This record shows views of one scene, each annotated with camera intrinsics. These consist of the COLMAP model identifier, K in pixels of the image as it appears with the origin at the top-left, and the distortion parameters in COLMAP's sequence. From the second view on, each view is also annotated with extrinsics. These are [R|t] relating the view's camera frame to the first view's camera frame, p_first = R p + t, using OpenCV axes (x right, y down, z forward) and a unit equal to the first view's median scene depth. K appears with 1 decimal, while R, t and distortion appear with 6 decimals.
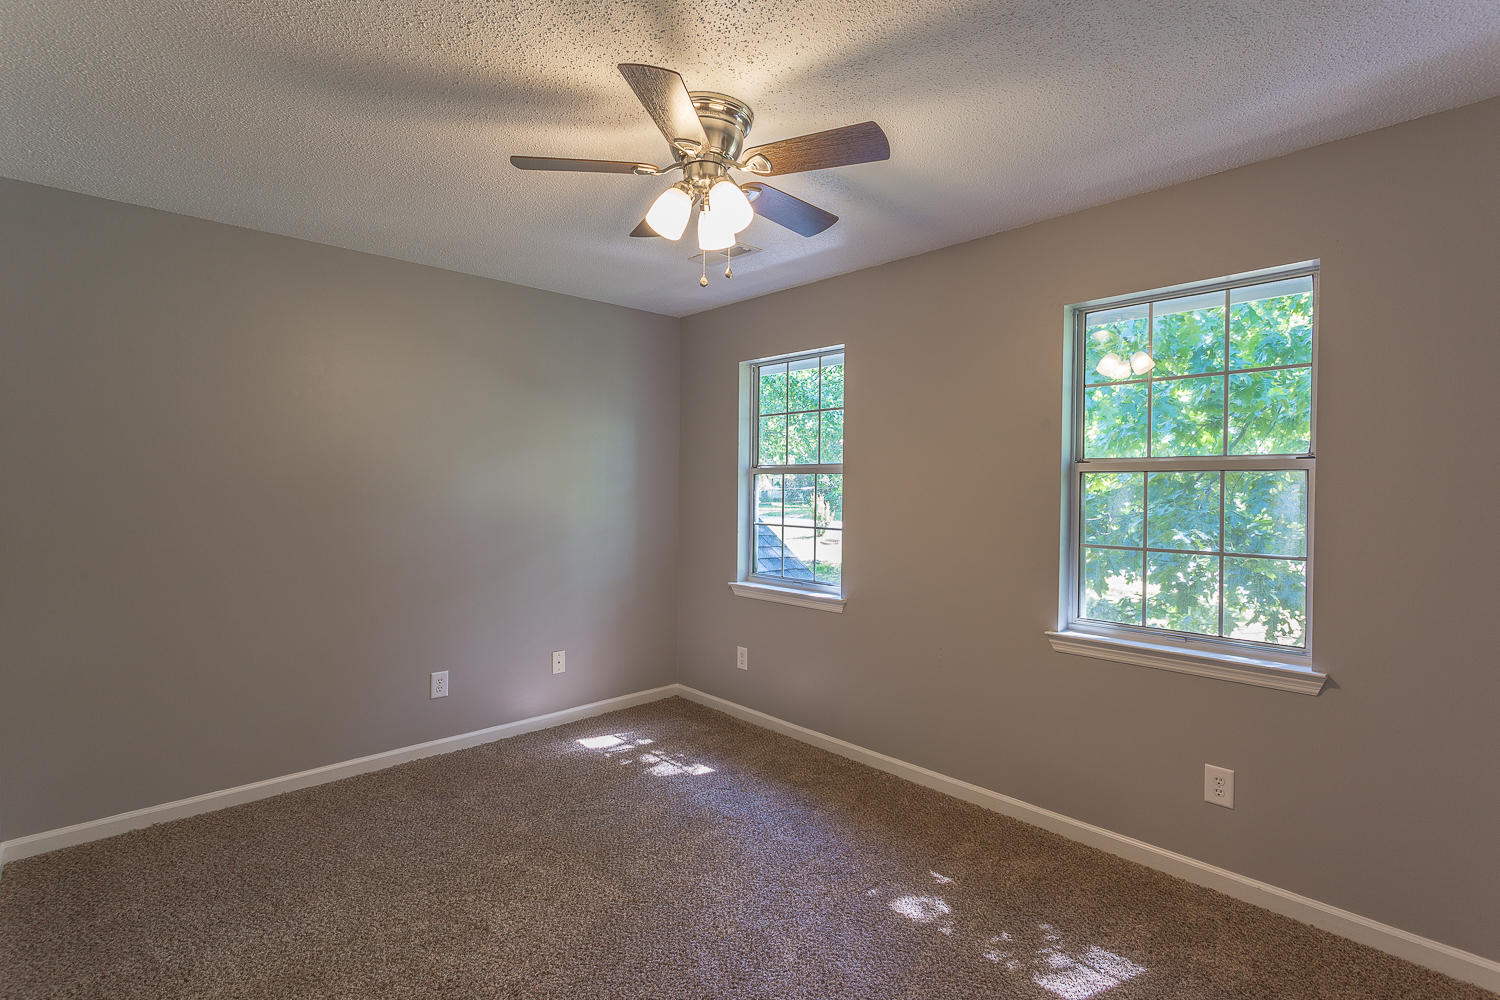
lens RADIAL K [[718.5, 0, 743.5], [0, 718.5, 493.3], [0, 0, 1]] dist [0.002401, 0.000664]
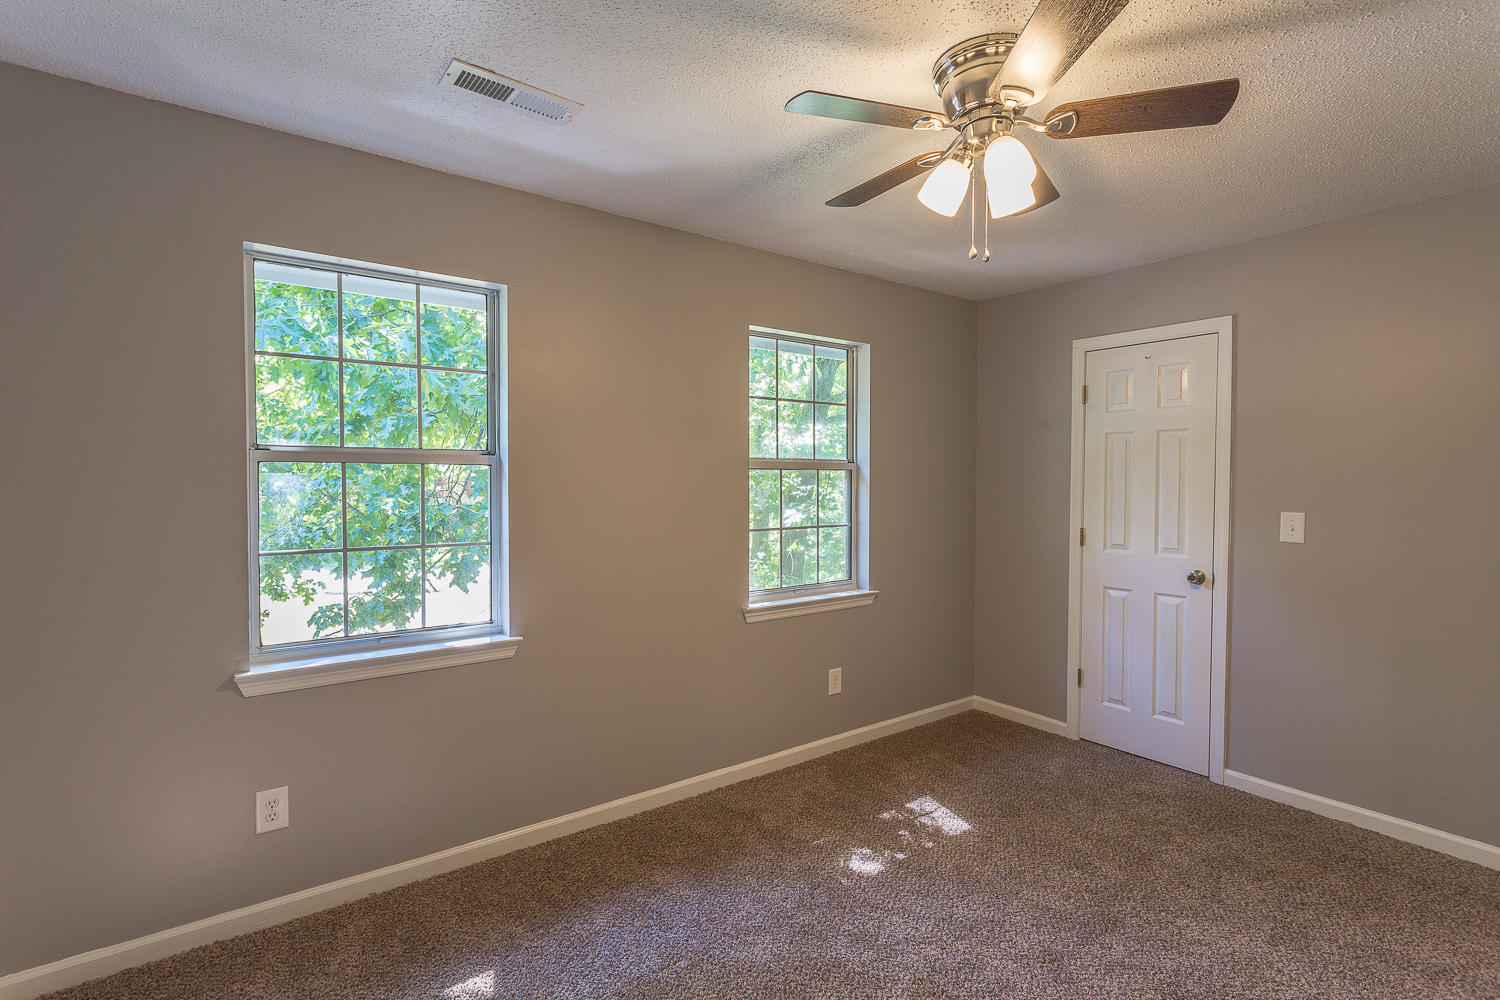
lens RADIAL K [[729.9, 0, 755.1], [0, 729.9, 503.2], [0, 0, 1]] dist [0.089567, 0.000145]
pose [[0.101793, -0.037487, 0.994099, -0.840066], [0.010195, 0.999277, 0.036638, -0.021723], [-0.994753, 0.006405, 0.102102, 0.976598]]
